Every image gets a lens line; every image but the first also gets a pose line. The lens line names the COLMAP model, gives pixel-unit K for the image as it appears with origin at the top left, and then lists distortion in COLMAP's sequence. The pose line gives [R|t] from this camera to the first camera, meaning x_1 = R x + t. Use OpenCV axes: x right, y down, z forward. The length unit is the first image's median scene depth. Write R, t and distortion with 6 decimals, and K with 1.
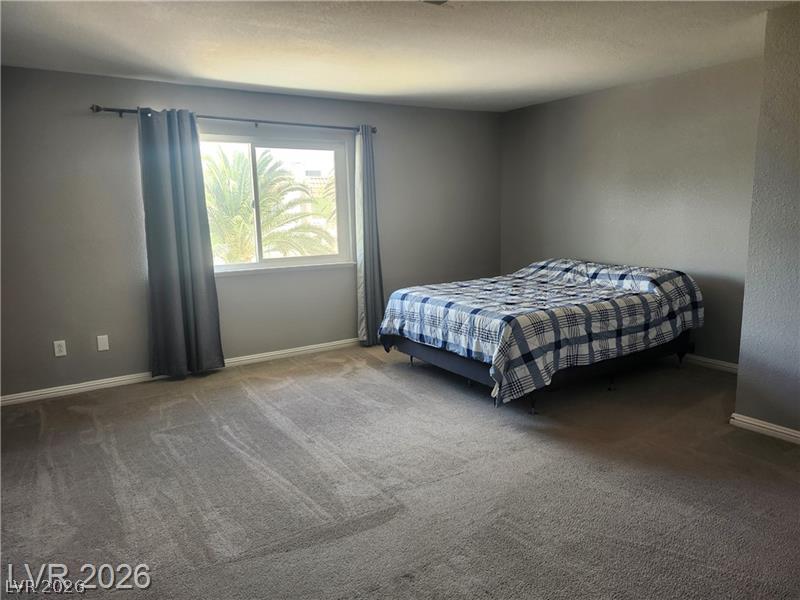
lens RADIAL K [[555.2, 0, 393.1], [0, 555.2, 303.3], [0, 0, 1]] dist [0.099706, -0.116218]
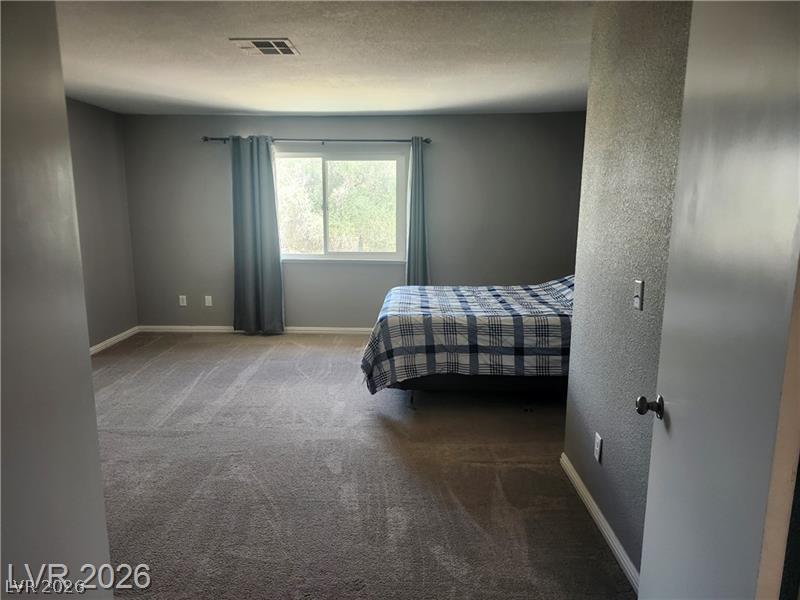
lens RADIAL K [[562.8, 0, 400.5], [0, 562.8, 314.9], [0, 0, 1]] dist [0.135724, -0.176184]
pose [[0.816030, 0.130863, -0.563001, 0.742508], [-0.116839, 0.991272, 0.061059, -0.043022], [0.566078, 0.015955, 0.824197, 0.075569]]
